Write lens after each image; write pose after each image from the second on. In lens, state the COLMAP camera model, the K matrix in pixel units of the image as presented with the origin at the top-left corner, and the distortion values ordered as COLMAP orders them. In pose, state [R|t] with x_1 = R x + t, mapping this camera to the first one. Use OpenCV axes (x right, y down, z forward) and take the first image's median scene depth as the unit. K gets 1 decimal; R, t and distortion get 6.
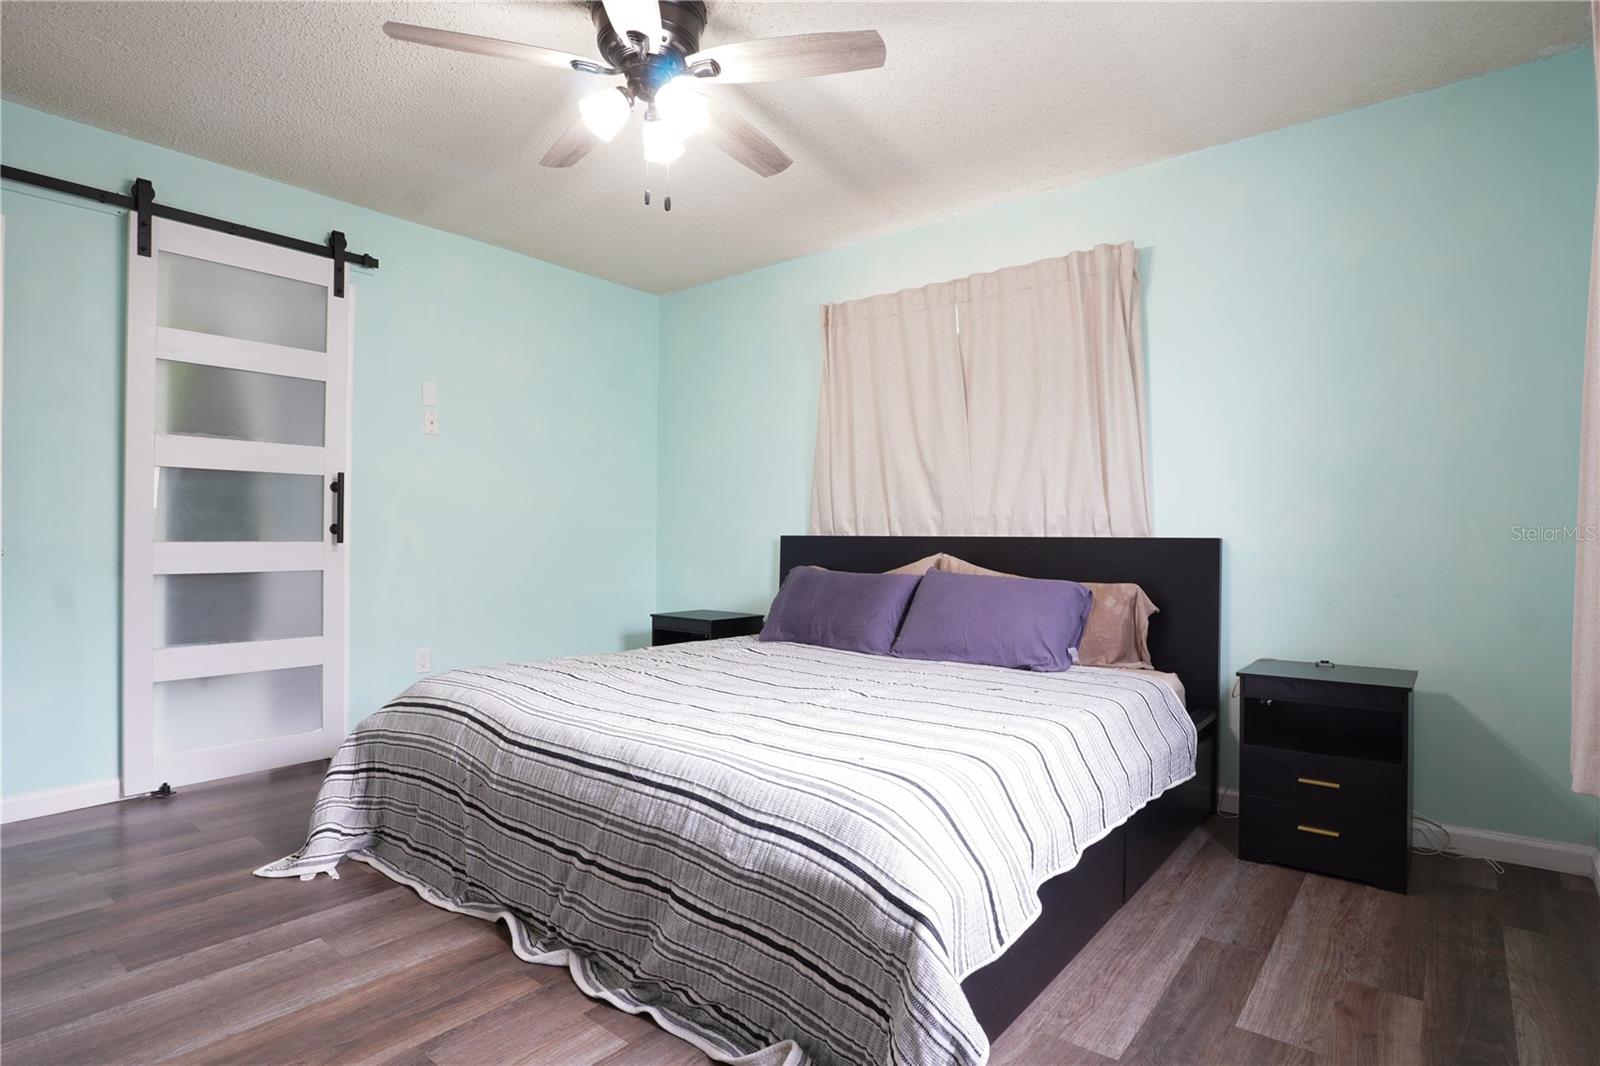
lens RADIAL K [[822.7, 0, 803.5], [0, 822.7, 532.9], [0, 0, 1]] dist [-0.029443, 0.010058]
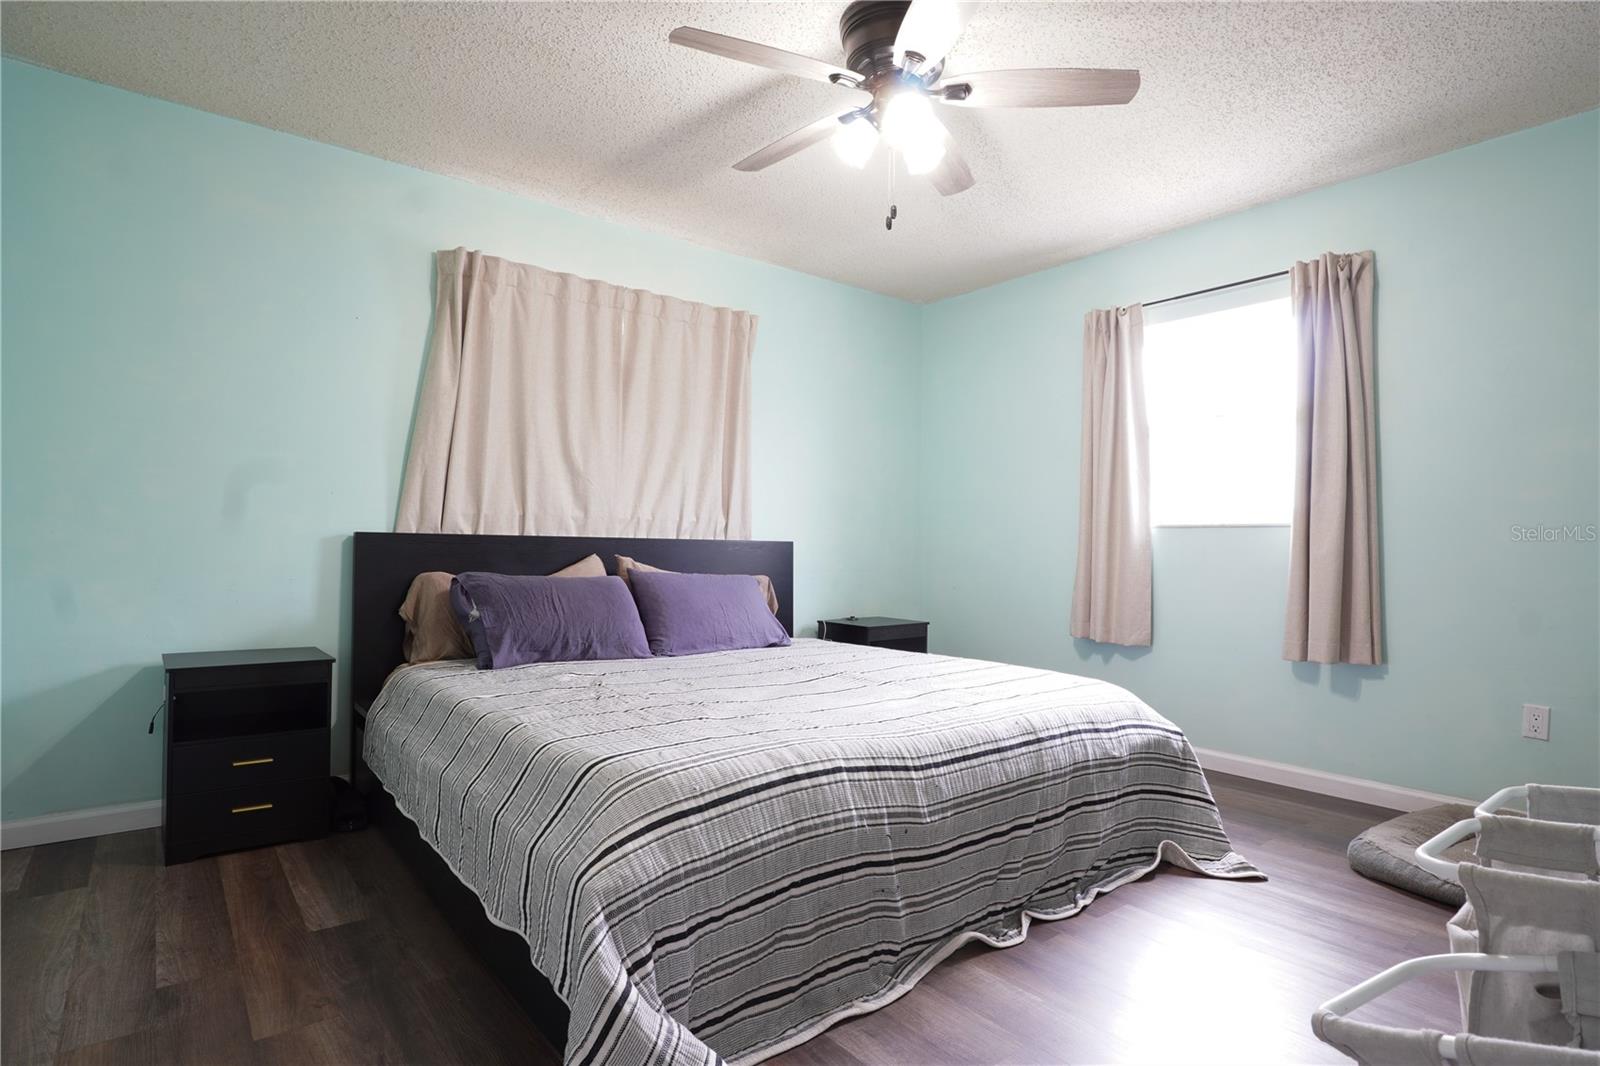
lens RADIAL K [[822.7, 0, 803.5], [0, 822.7, 532.9], [0, 0, 1]] dist [-0.029443, 0.010058]
pose [[0.206510, 0.012275, 0.978368, -1.287507], [-0.022271, 0.999721, -0.007842, 0.002436], [-0.978191, -0.020169, 0.206725, 0.945637]]
